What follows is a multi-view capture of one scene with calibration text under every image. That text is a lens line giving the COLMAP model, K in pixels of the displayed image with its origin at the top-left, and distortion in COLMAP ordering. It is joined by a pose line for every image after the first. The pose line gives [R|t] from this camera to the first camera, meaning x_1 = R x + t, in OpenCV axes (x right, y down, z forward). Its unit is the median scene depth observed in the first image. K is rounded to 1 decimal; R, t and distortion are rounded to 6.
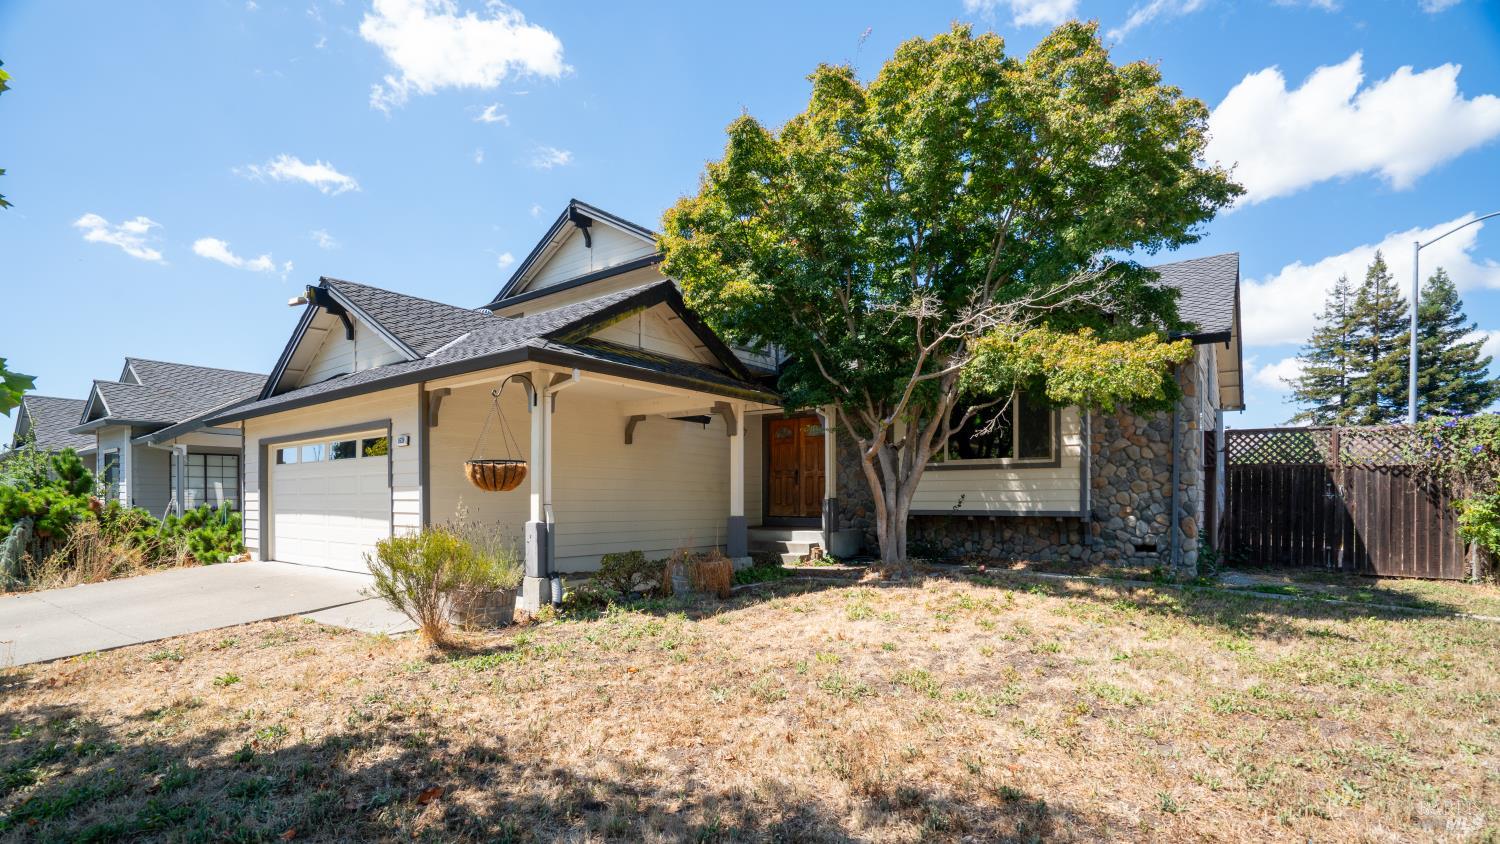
lens RADIAL K [[714.0, 0, 753.6], [0, 714.0, 489.8], [0, 0, 1]] dist [-0.017398, -0.000011]
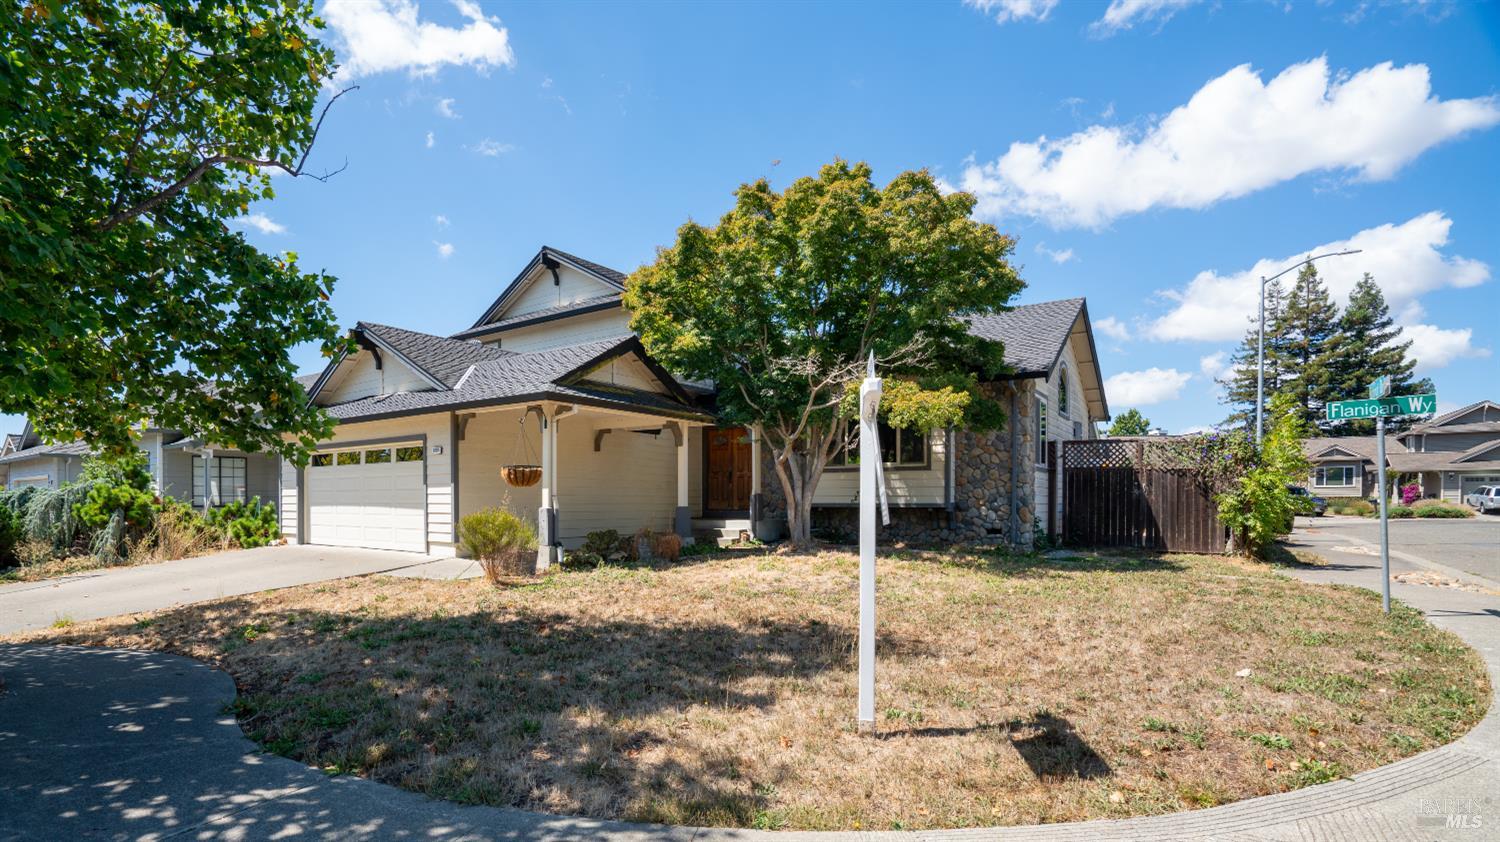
lens RADIAL K [[714.0, 0, 753.6], [0, 714.0, 488.8], [0, 0, 1]] dist [-0.017398, -0.000011]
pose [[0.996578, -0.000792, 0.082657, -0.002193], [0.000930, 0.999998, -0.001643, 0.006505], [-0.082656, 0.001714, 0.996577, -0.355138]]
